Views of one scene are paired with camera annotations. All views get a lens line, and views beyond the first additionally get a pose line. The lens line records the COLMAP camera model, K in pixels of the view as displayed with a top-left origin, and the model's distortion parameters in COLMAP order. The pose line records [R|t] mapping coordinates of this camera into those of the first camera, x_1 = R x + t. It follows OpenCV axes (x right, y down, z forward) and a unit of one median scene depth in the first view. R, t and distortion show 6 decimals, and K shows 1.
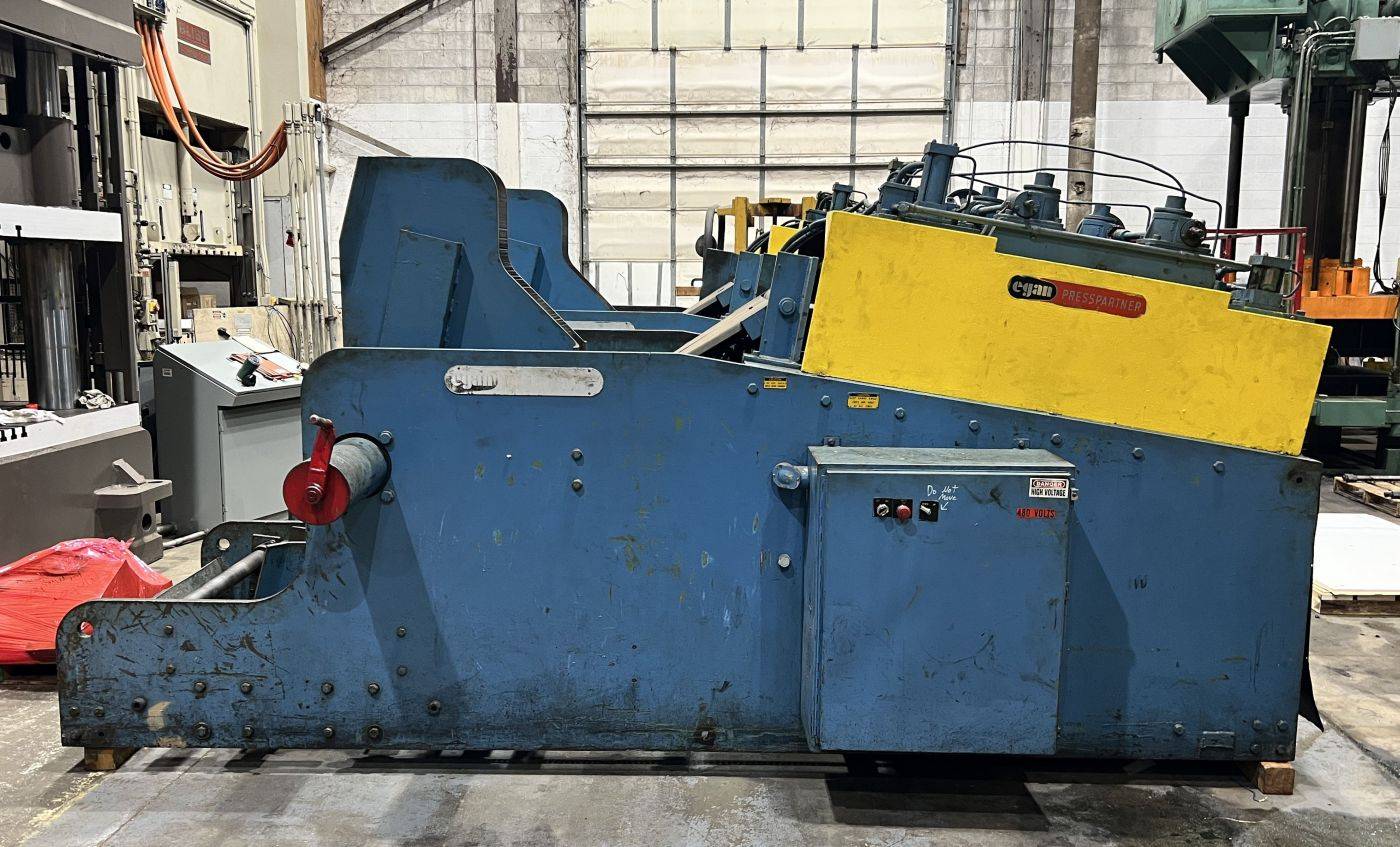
lens RADIAL K [[1195.0, 0, 698.9], [0, 1195.0, 426.4], [0, 0, 1]] dist [0.010035, 0.005776]
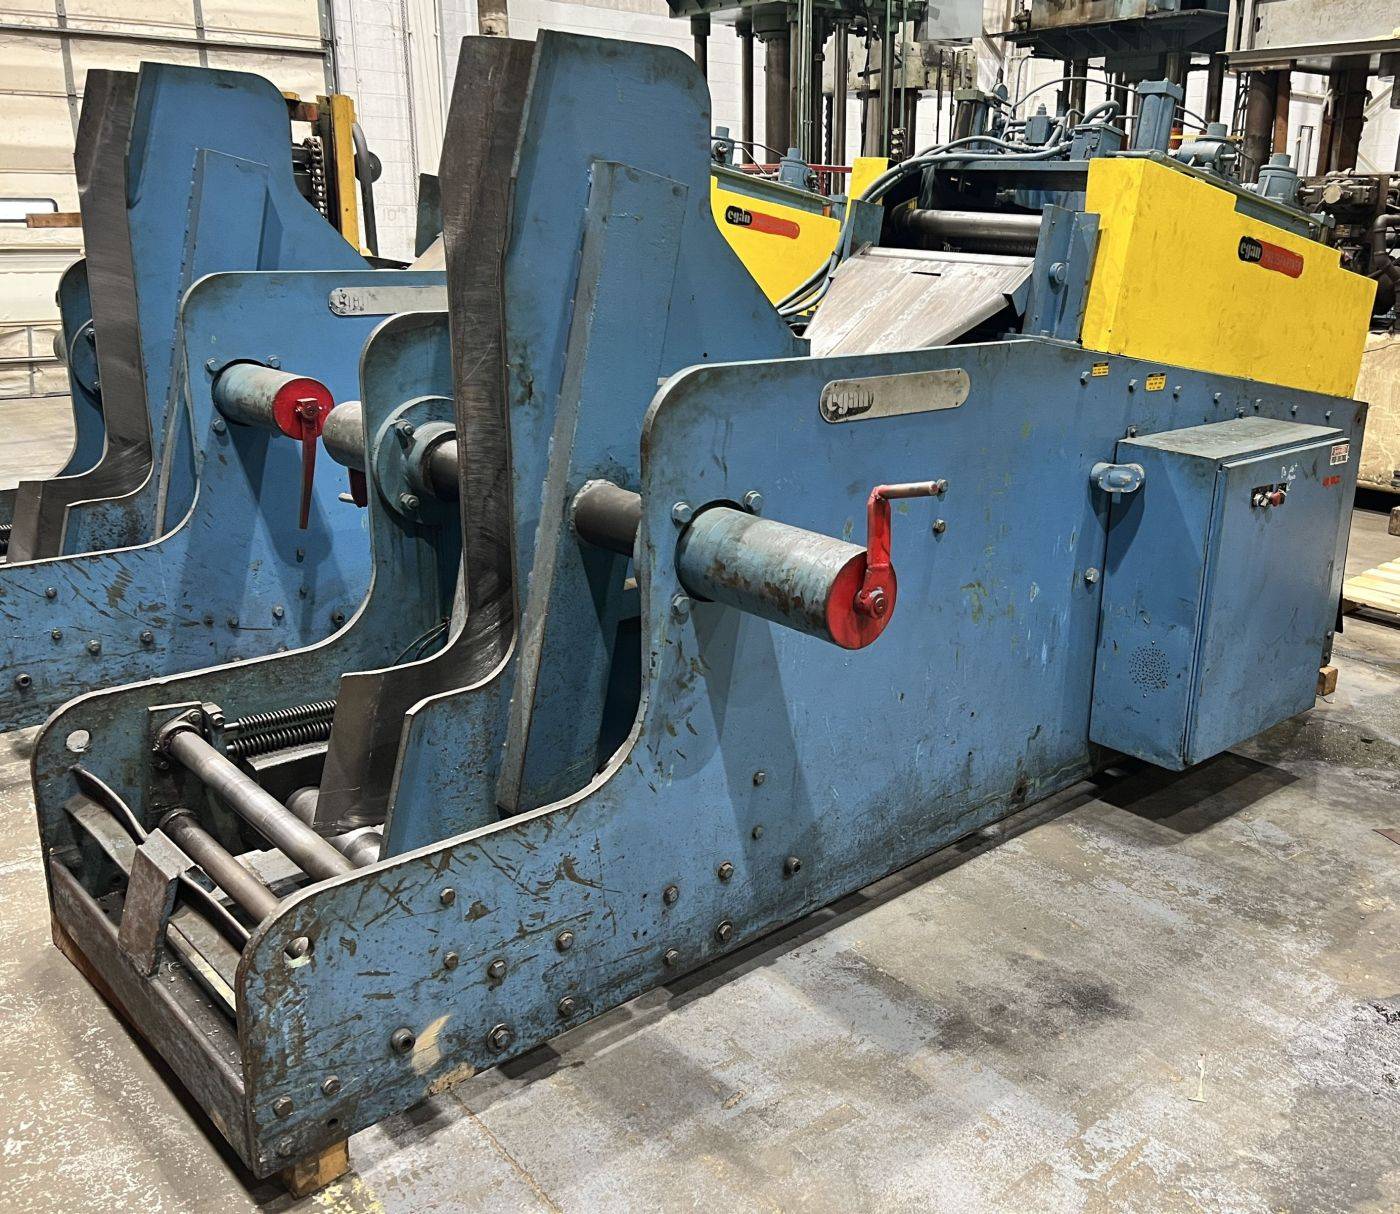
lens RADIAL K [[1301.9, 0, 815.6], [0, 1301.9, 580.7], [0, 0, 1]] dist [0.036733, 0.000000]
pose [[0.713969, -0.185535, 0.675148, -0.705478], [0.074085, 0.978858, 0.190651, -0.078538], [-0.696247, -0.086101, 0.712620, 0.455696]]
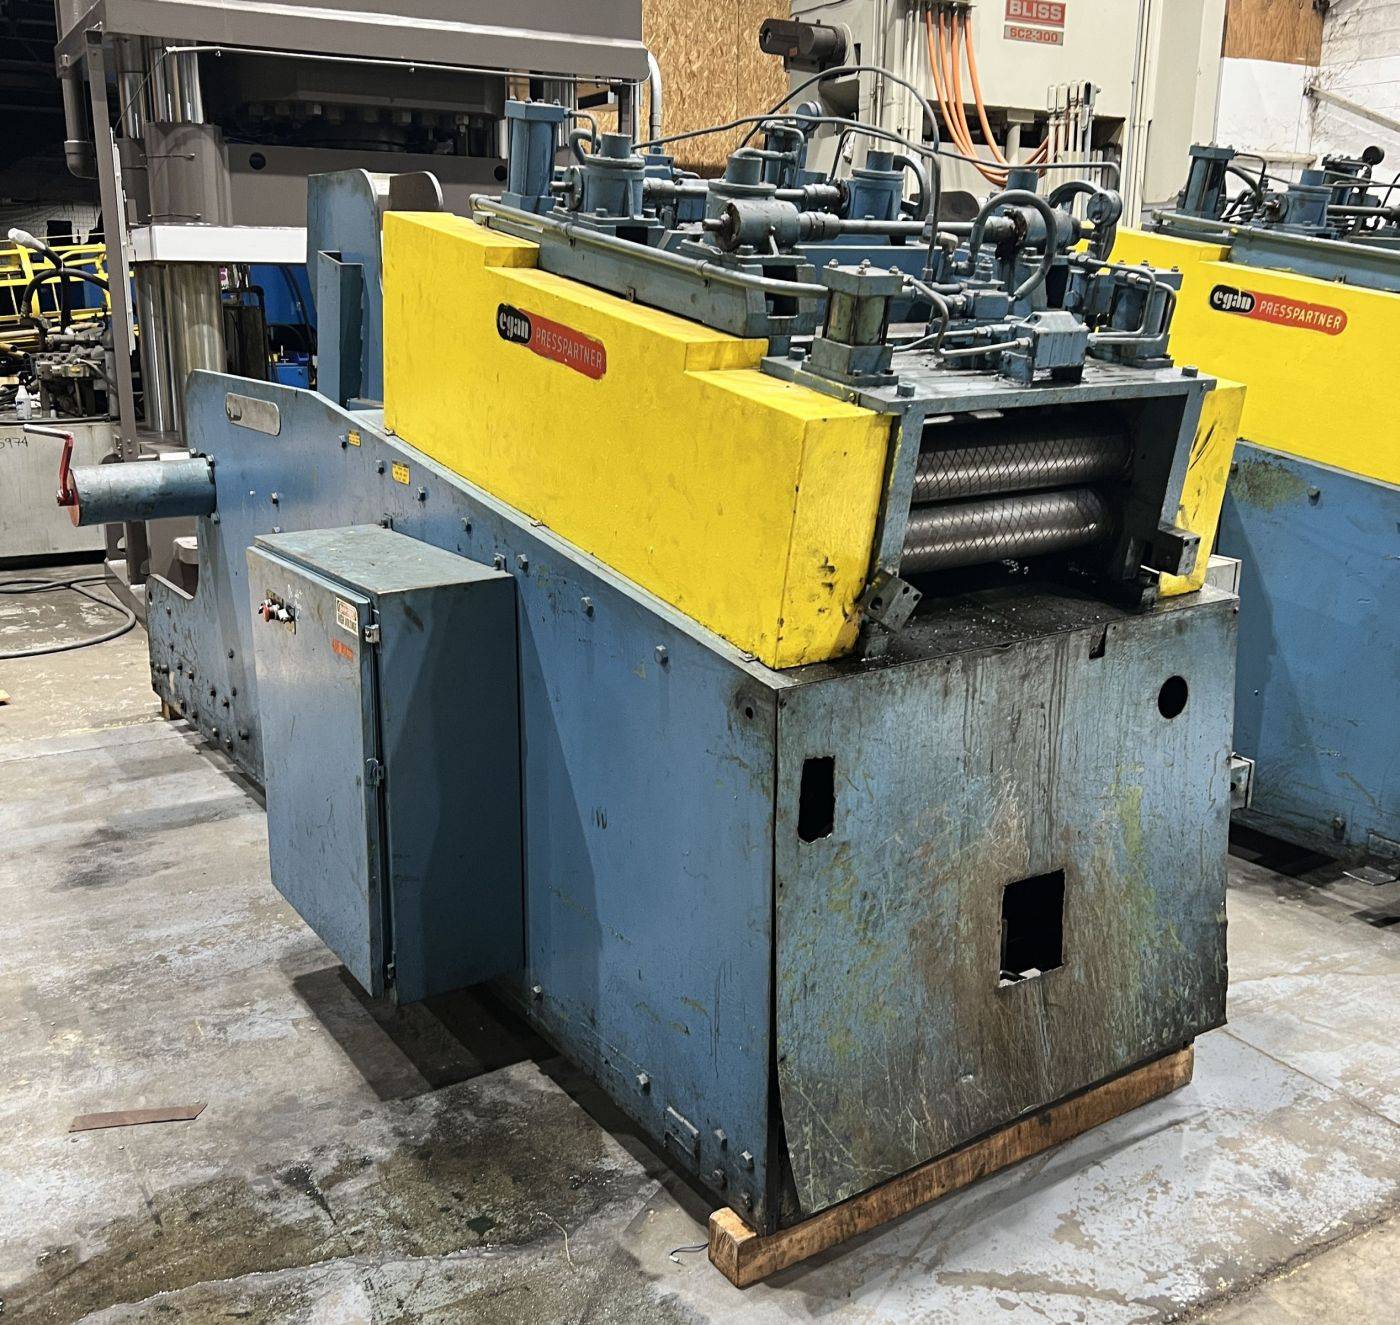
lens RADIAL K [[1438.6, 0, 672.4], [0, 1438.6, 623.6], [0, 0, 1]] dist [0.031513, 0.000000]
pose [[0.556206, 0.186490, -0.809850, 0.954128], [-0.112144, 0.982426, 0.149209, -0.079481], [0.823443, 0.007829, 0.567344, 0.609346]]
